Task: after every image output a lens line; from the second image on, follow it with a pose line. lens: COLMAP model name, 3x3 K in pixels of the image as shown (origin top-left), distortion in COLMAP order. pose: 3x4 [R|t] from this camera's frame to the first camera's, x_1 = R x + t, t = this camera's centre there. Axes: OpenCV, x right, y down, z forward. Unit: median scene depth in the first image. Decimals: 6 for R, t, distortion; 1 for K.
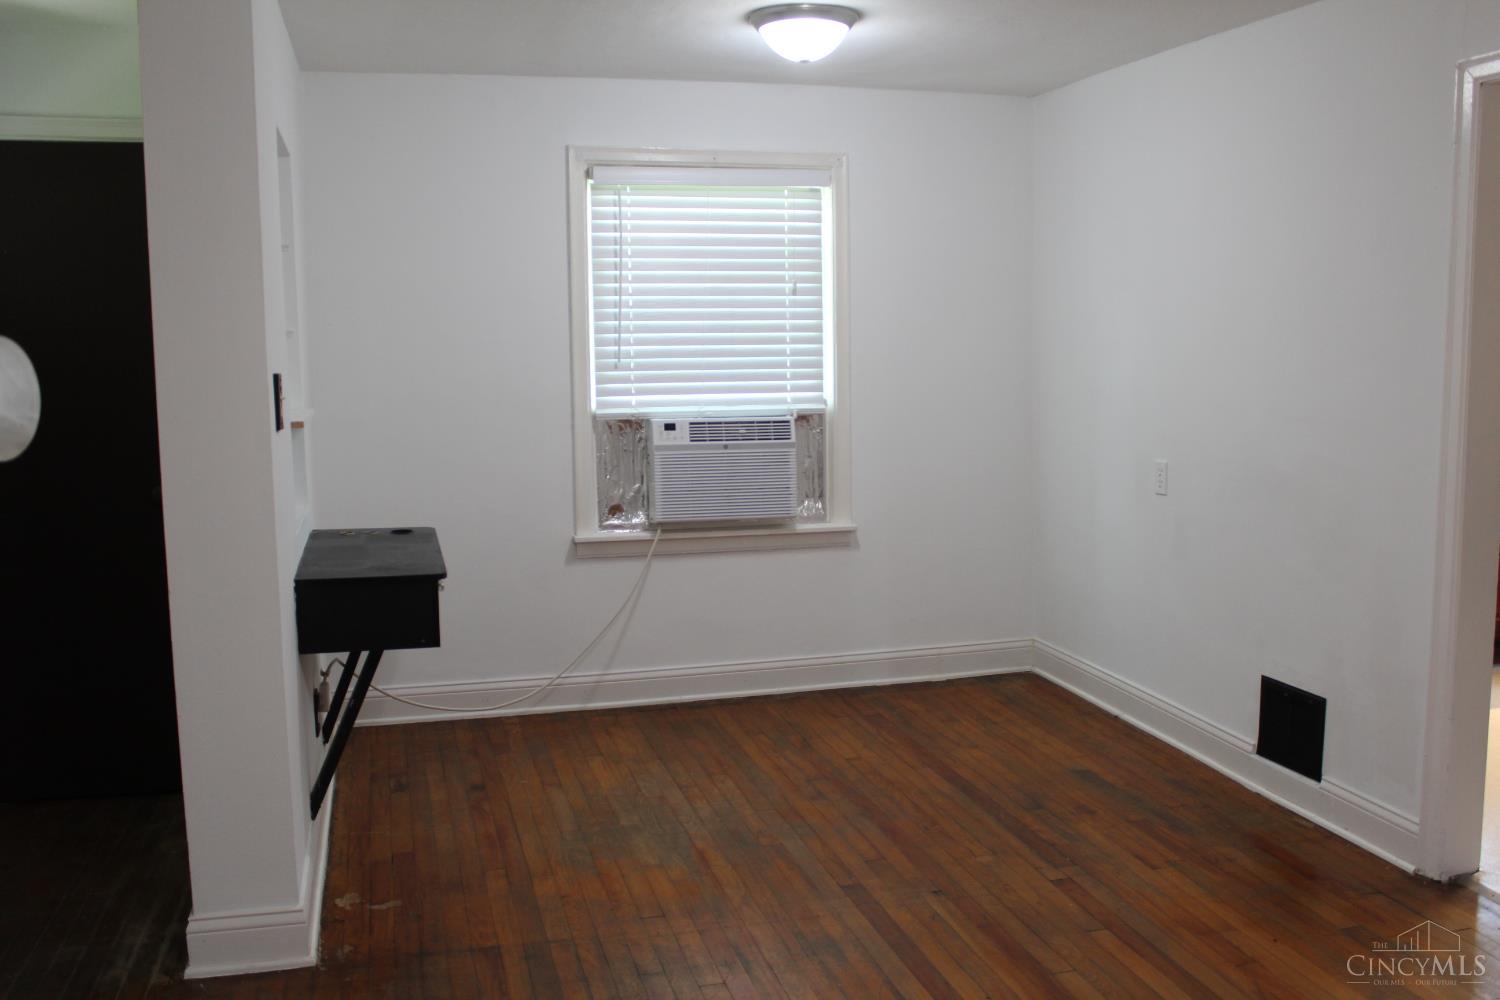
lens RADIAL K [[1352.2, 0, 750.0], [0, 1352.2, 500.0], [0, 0, 1]] dist [-0.118115, 0.004400]
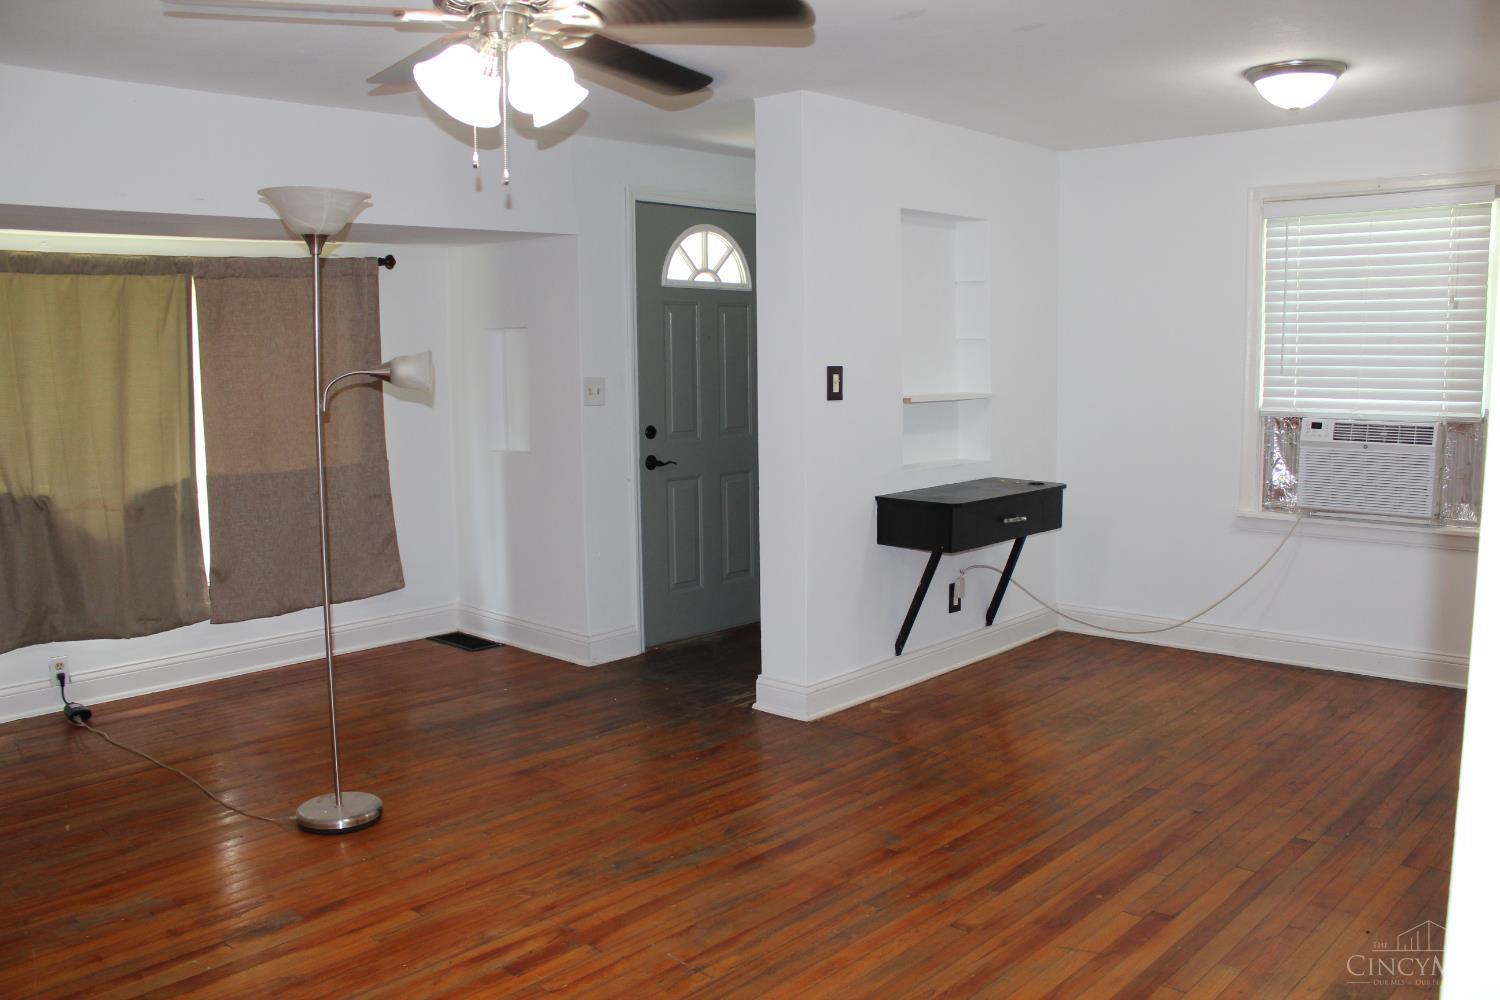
lens RADIAL K [[1275.6, 0, 750.0], [0, 1275.6, 500.0], [0, 0, 1]] dist [-0.149279, 0.135118]
pose [[0.540807, 0.104767, -0.834597, 0.646308], [-0.090463, 0.993702, 0.066120, -0.019975], [0.836268, 0.039742, 0.546879, 0.024535]]
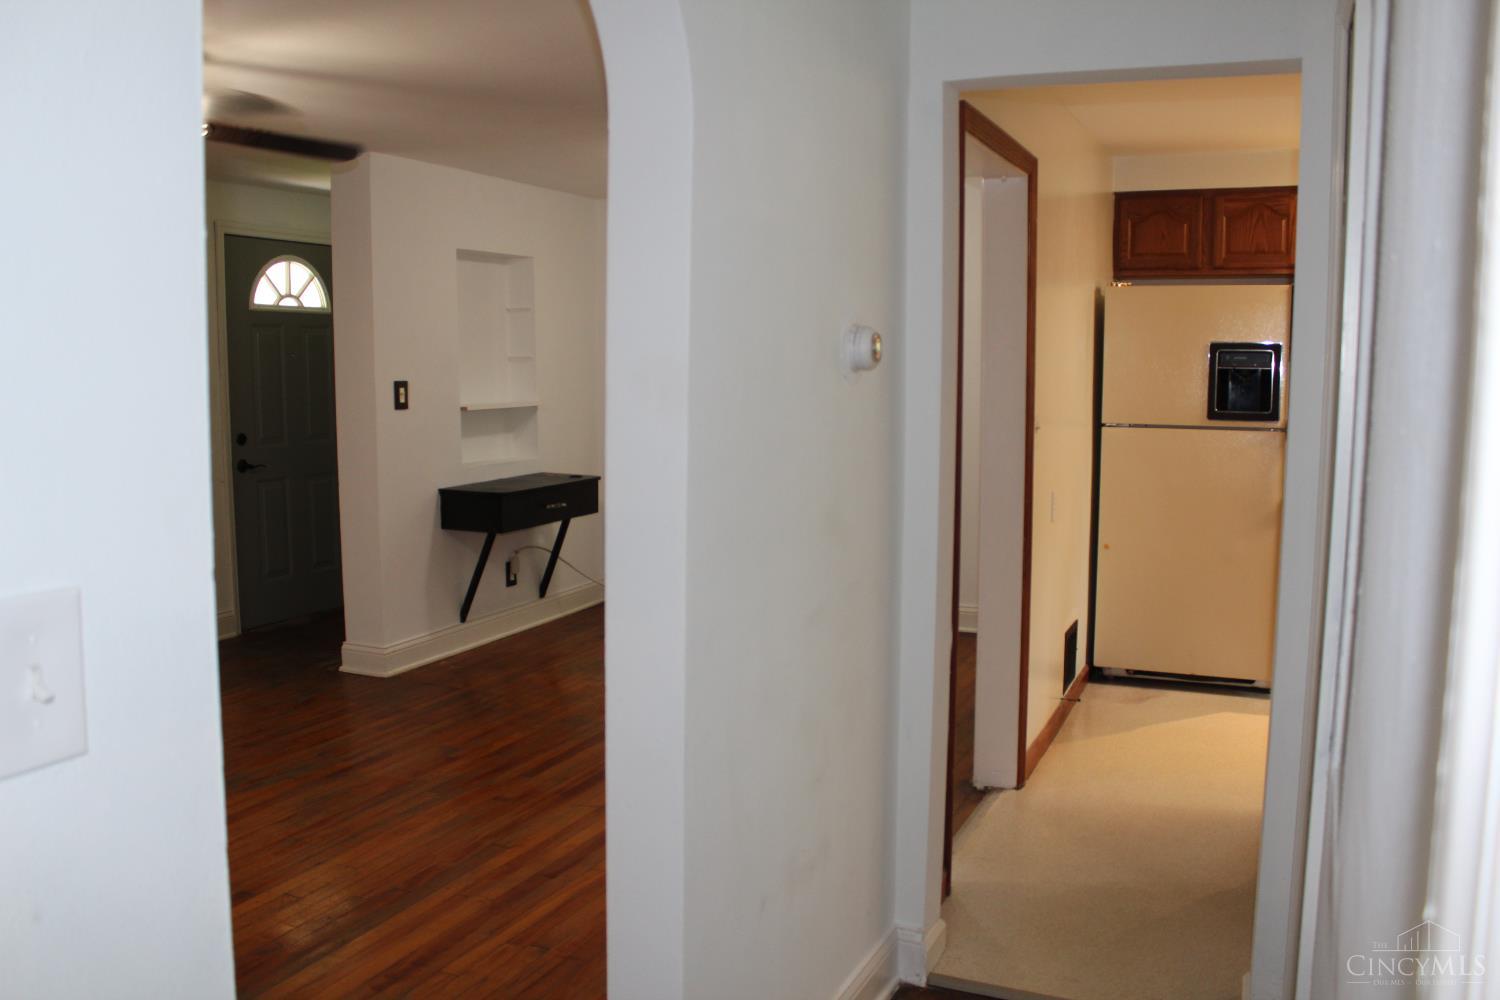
lens RADIAL K [[1275.6, 0, 750.0], [0, 1275.6, 500.0], [0, 0, 1]] dist [-0.149279, 0.135118]
pose [[0.775173, 0.081948, -0.626412, 0.870648], [-0.080038, 0.996301, 0.031292, -0.015449], [0.626658, 0.025880, 0.778864, -0.109643]]
